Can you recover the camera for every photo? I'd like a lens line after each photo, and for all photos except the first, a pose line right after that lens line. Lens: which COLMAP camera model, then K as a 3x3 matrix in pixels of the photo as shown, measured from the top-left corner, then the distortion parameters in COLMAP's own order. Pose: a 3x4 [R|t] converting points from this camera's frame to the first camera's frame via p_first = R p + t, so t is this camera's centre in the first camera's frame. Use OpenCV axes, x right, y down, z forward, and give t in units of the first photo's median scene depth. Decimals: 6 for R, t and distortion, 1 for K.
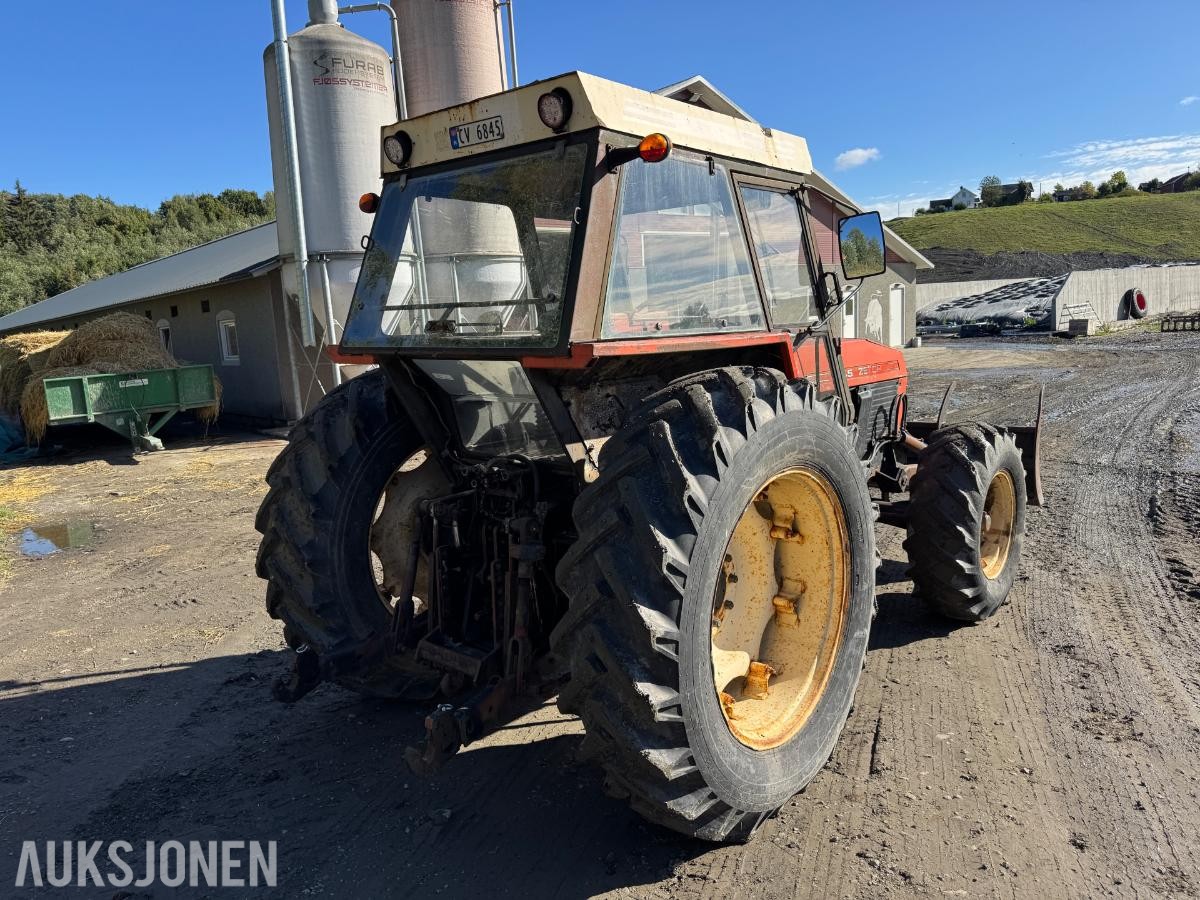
lens RADIAL K [[847.2, 0, 606.6], [0, 847.2, 457.6], [0, 0, 1]] dist [0.045421, -0.046822]
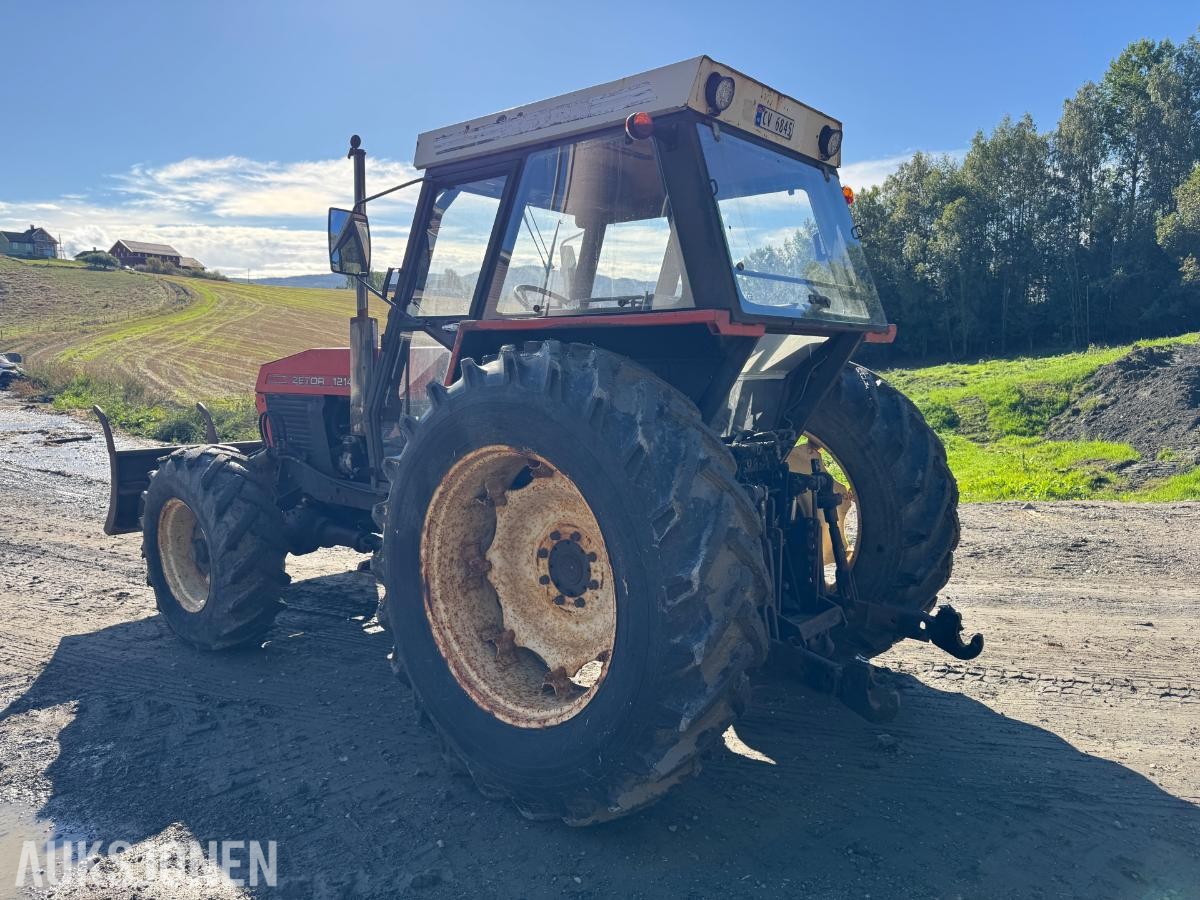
lens RADIAL K [[847.2, 0, 598.1], [0, 847.2, 459.2], [0, 0, 1]] dist [0.045421, -0.046822]
pose [[-0.002041, -0.080285, 0.996770, -0.153126], [0.154868, 0.984721, 0.079632, -0.010743], [-0.987933, 0.154531, 0.010423, 0.156492]]
